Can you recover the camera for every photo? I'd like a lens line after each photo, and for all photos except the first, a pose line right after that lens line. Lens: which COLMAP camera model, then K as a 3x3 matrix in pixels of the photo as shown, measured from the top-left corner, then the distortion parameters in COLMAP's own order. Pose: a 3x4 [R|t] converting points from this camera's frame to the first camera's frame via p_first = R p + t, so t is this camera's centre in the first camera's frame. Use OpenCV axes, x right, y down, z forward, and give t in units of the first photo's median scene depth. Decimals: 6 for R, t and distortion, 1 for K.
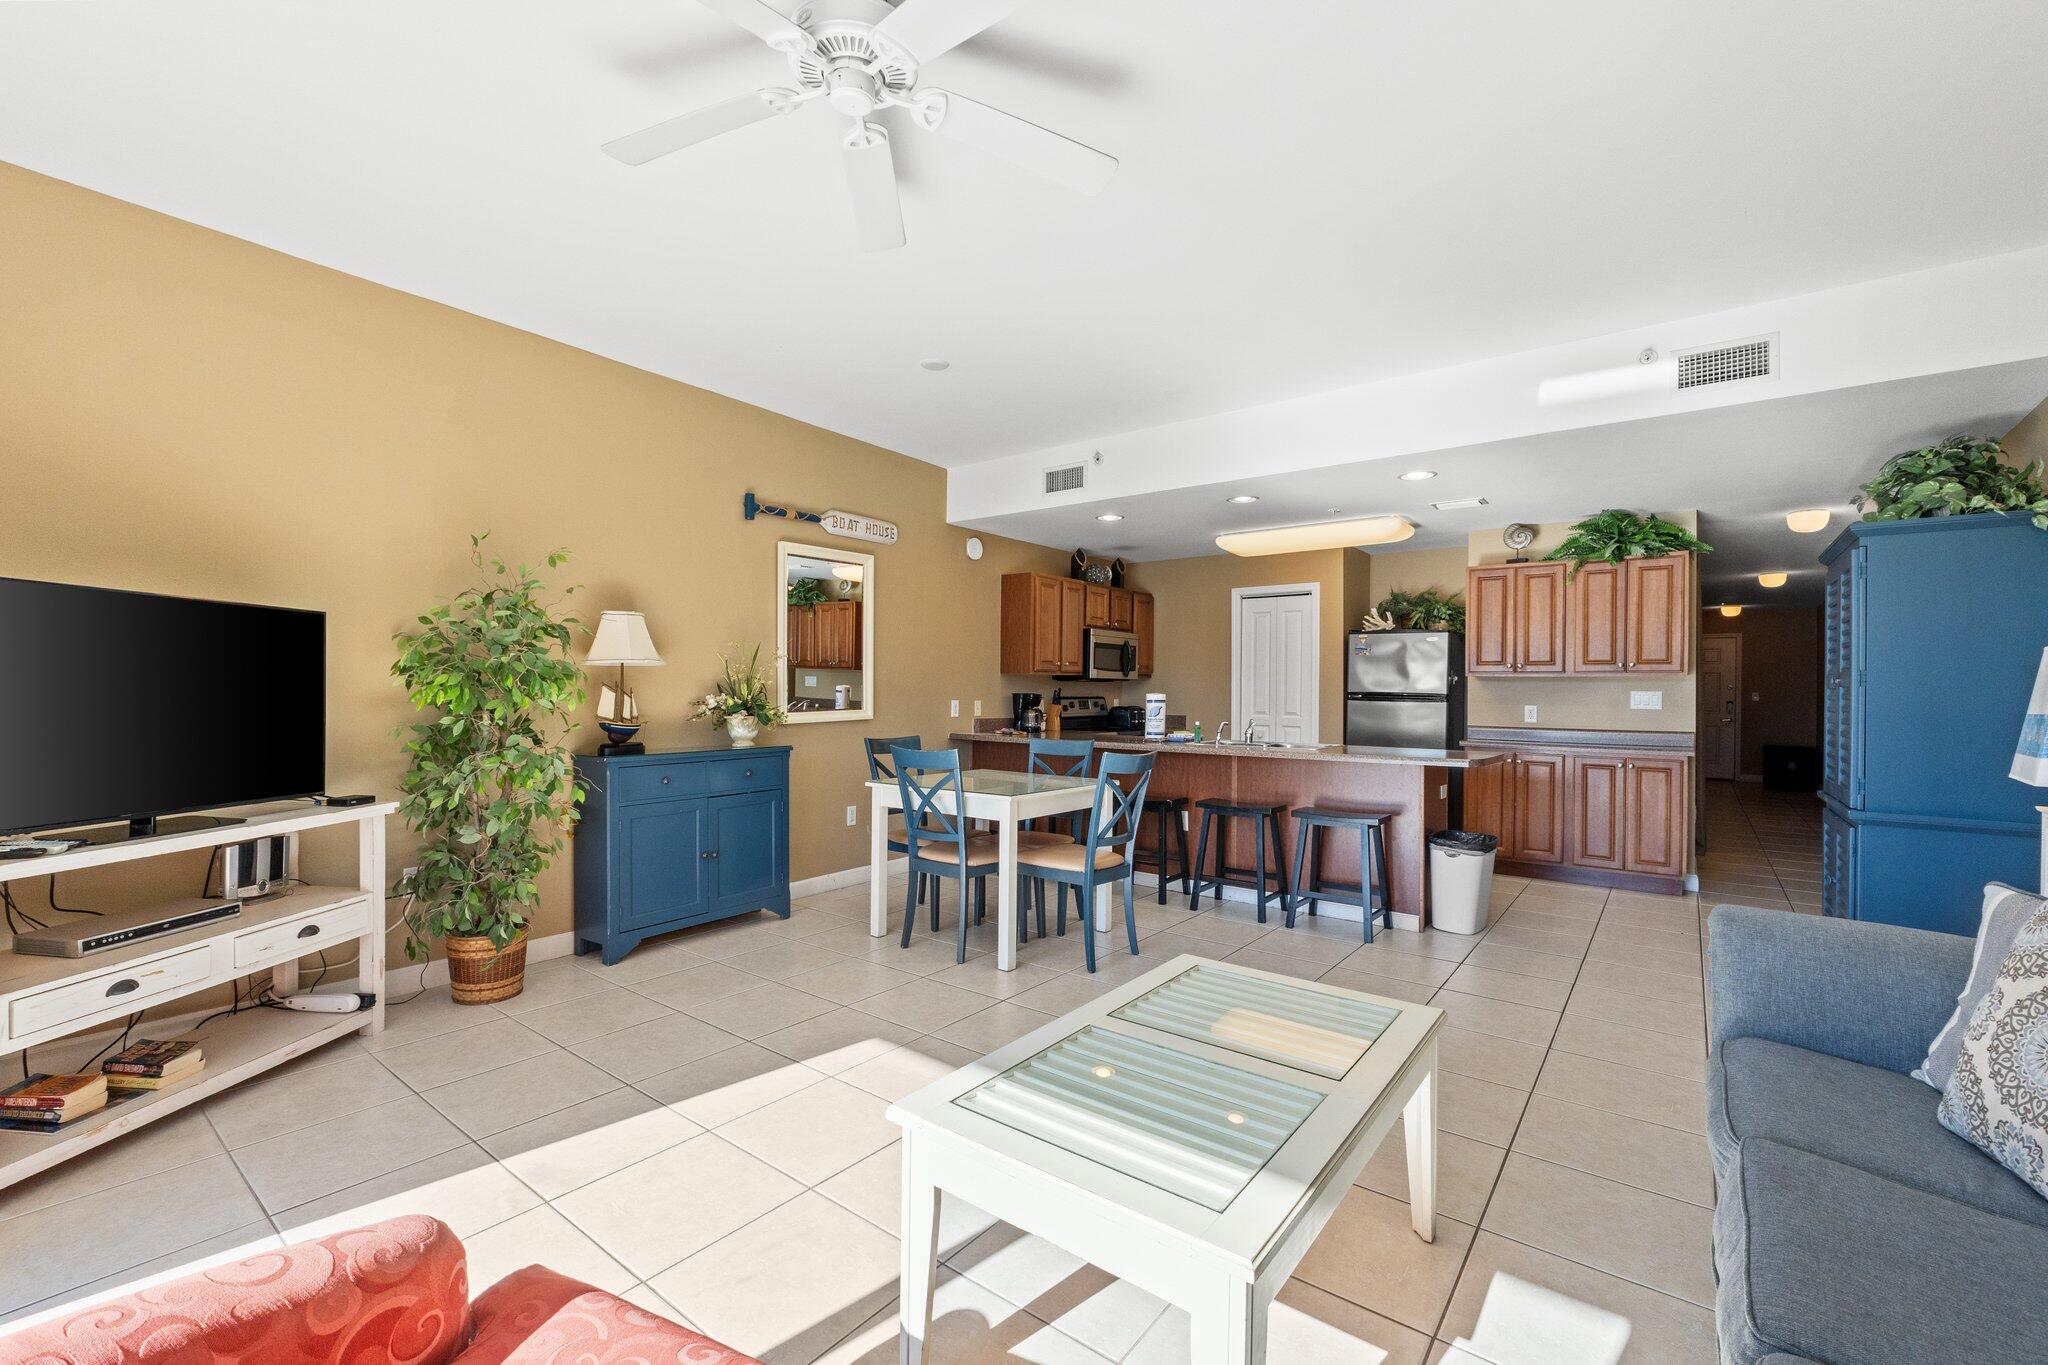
lens RADIAL K [[884.1, 0, 1040.6], [0, 884.1, 689.5], [0, 0, 1]] dist [-0.004118, 0.000496]
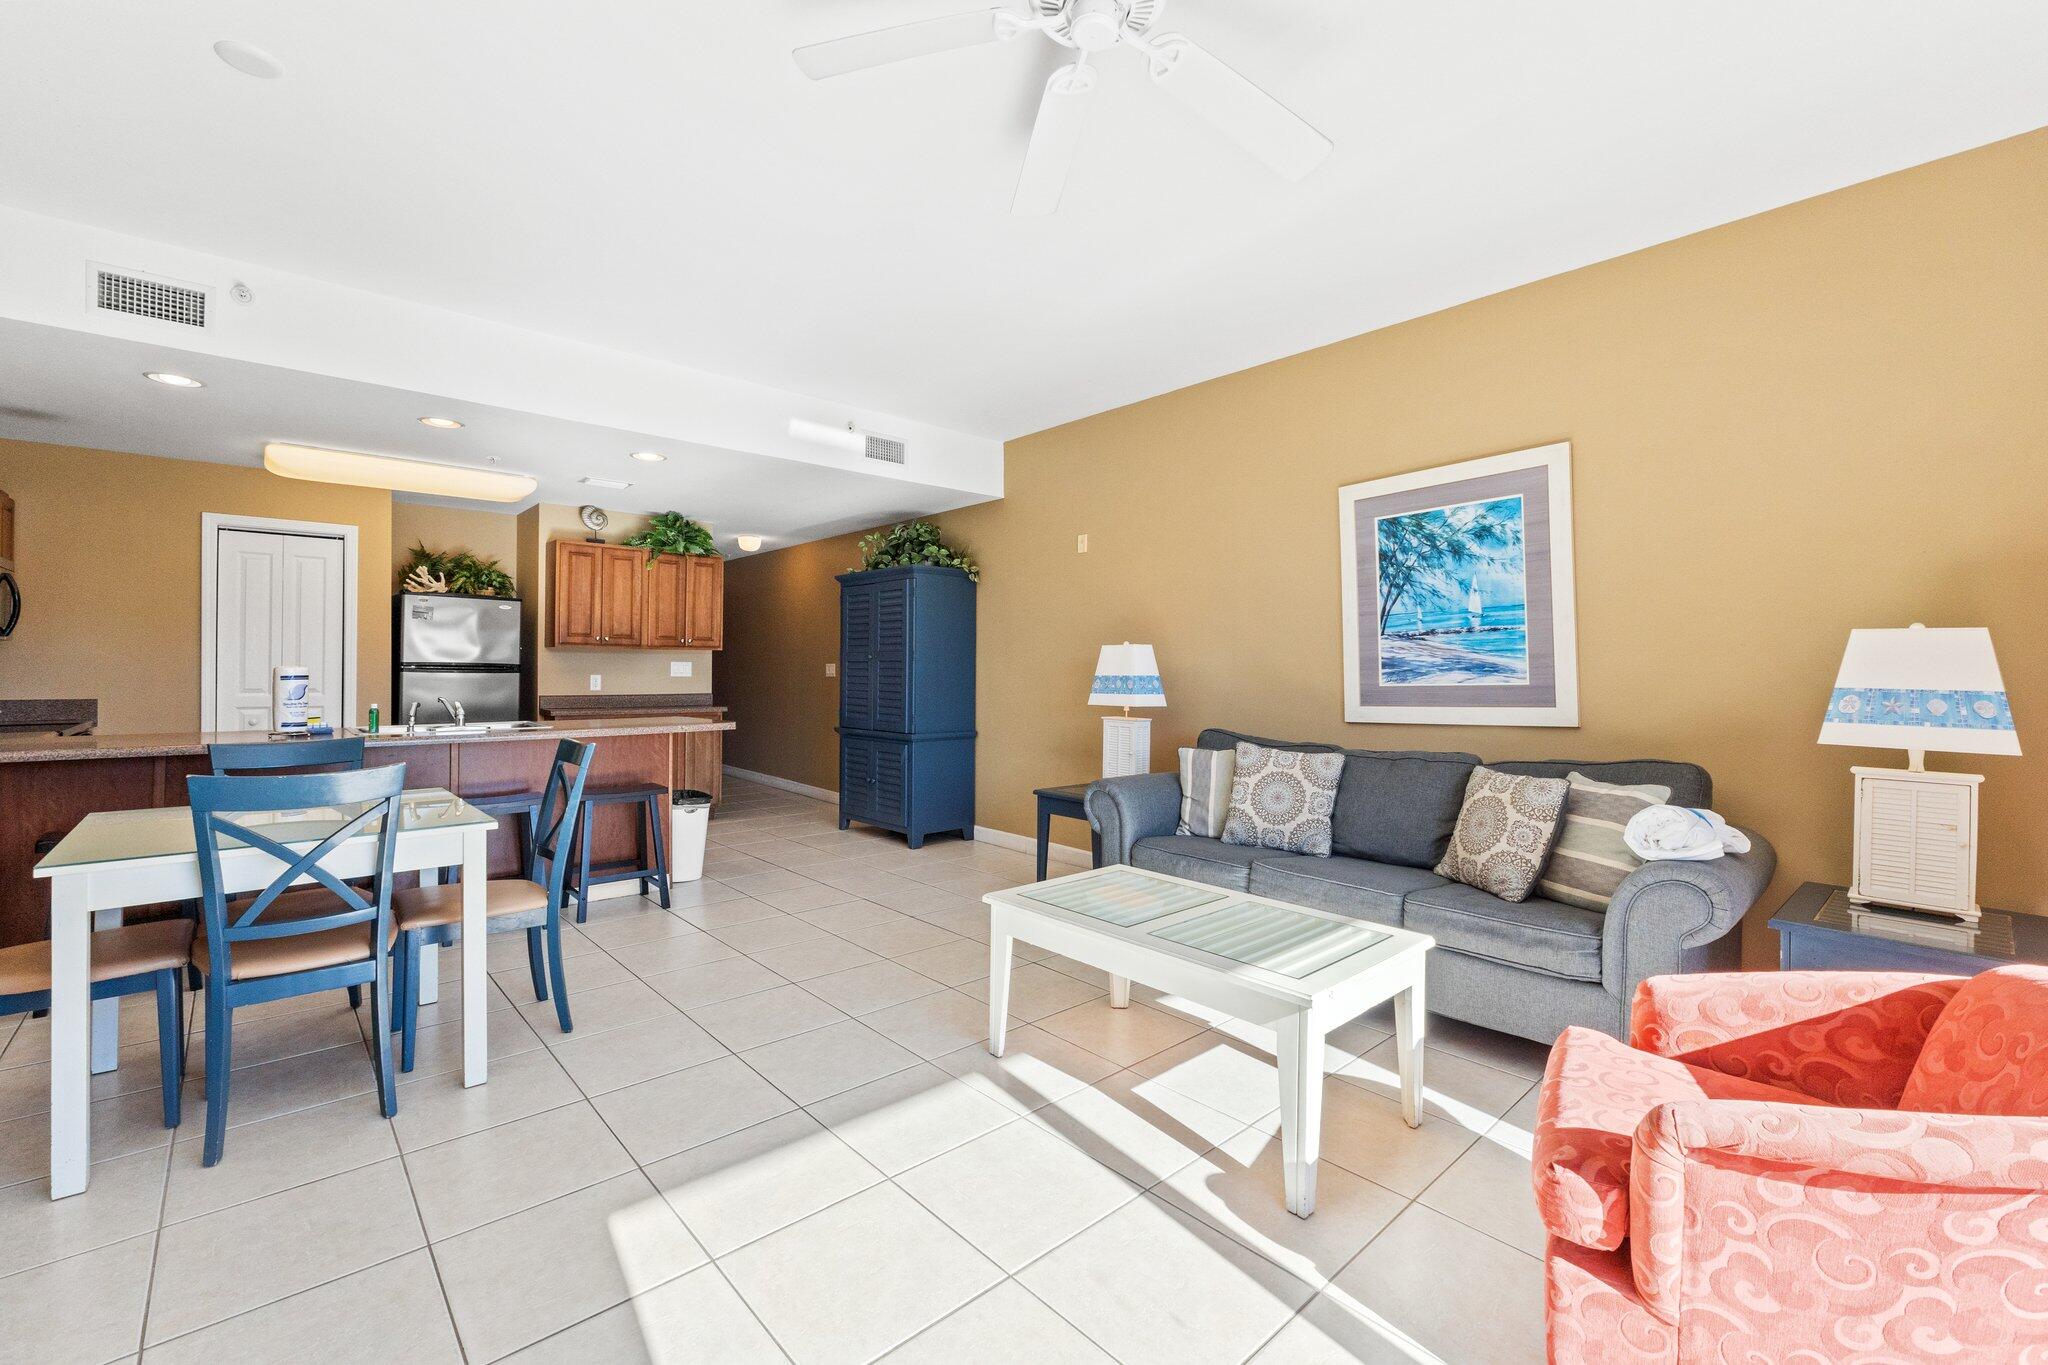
lens RADIAL K [[884.1, 0, 948.4], [0, 884.1, 666.6], [0, 0, 1]] dist [-0.004118, 0.000496]
pose [[0.190655, -0.006992, 0.981632, -0.462616], [-0.006322, 0.999945, 0.008350, -0.004027], [-0.981637, -0.007798, 0.190601, 0.389696]]
